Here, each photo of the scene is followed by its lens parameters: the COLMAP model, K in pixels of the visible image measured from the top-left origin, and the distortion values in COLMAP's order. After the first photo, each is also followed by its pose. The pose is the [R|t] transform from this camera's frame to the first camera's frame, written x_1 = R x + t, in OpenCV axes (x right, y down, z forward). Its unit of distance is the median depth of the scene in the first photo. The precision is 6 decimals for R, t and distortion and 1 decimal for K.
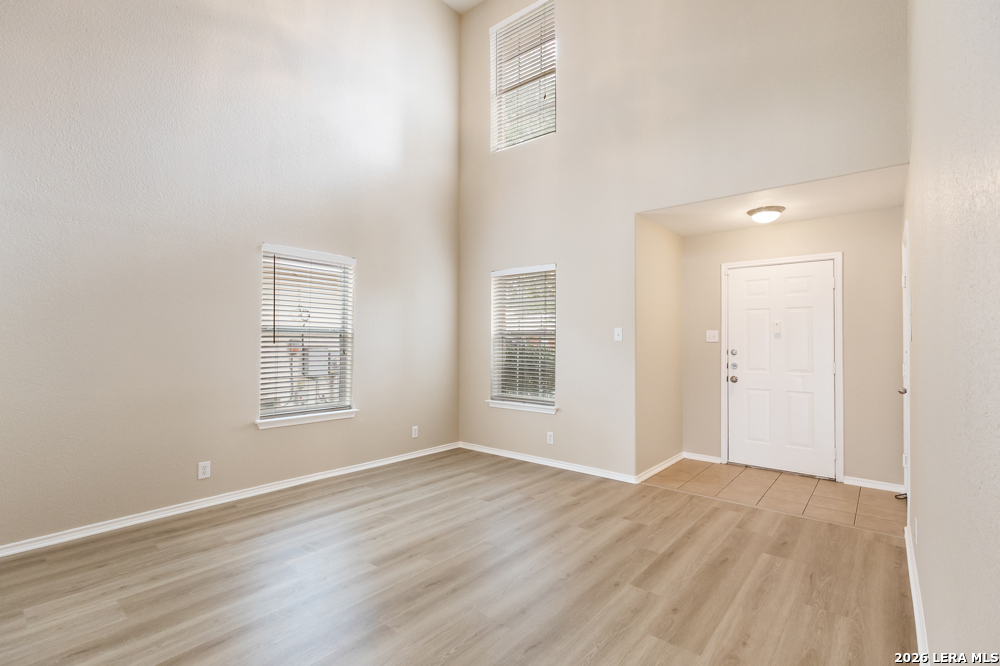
lens RADIAL K [[461.0, 0, 495.9], [0, 461.0, 335.5], [0, 0, 1]] dist [0.002044, 0.000174]
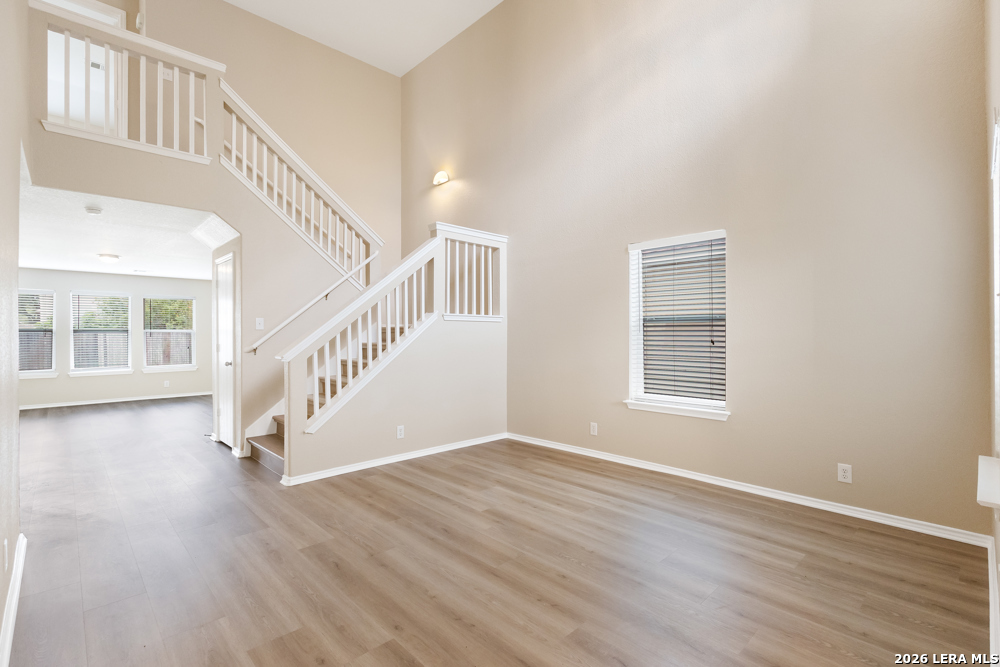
lens RADIAL K [[461.0, 0, 495.4], [0, 461.0, 335.7], [0, 0, 1]] dist [0.002044, 0.000174]
pose [[-0.114828, -0.004718, -0.993374, 0.765778], [0.018541, 0.999804, -0.006892, 0.029525], [0.993212, -0.019209, -0.114718, 0.934131]]
